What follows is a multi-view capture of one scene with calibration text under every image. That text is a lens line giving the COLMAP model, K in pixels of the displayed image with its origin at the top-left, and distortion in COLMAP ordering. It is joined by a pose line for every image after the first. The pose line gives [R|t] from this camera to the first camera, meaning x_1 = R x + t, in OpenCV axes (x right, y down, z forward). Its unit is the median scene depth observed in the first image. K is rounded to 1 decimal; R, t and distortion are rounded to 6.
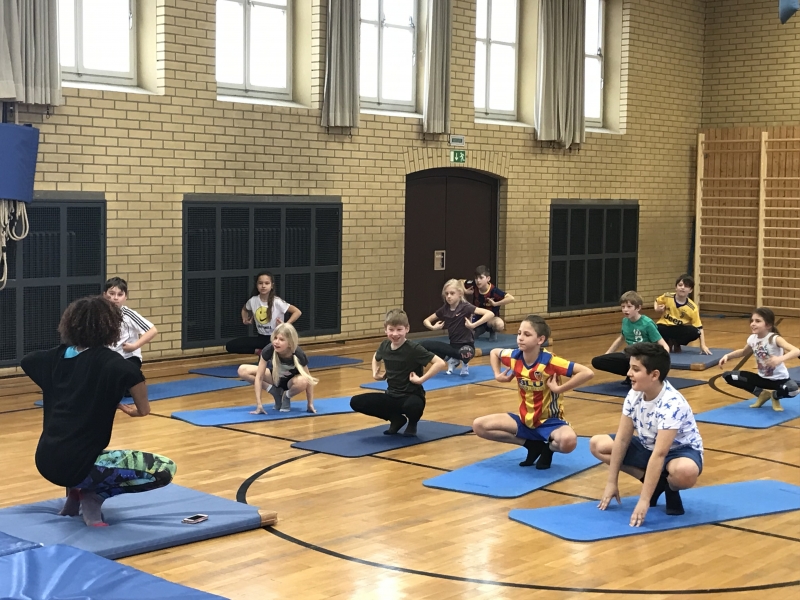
lens RADIAL K [[1321.4, 0, 394.6], [0, 1321.4, 273.2], [0, 0, 1]] dist [0.279988, -1.035447]
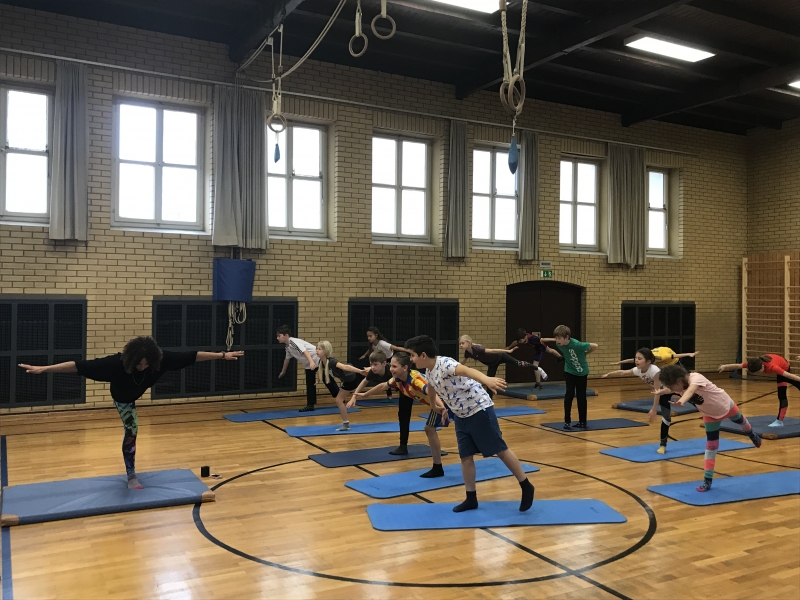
lens RADIAL K [[732.8, 0, 395.2], [0, 732.8, 287.0], [0, 0, 1]] dist [0.141651, -0.362989]
pose [[0.938686, -0.009615, -0.344640, 0.190755], [-0.017188, 0.997063, -0.074630, -0.002465], [0.344345, 0.075978, 0.935764, 0.105835]]
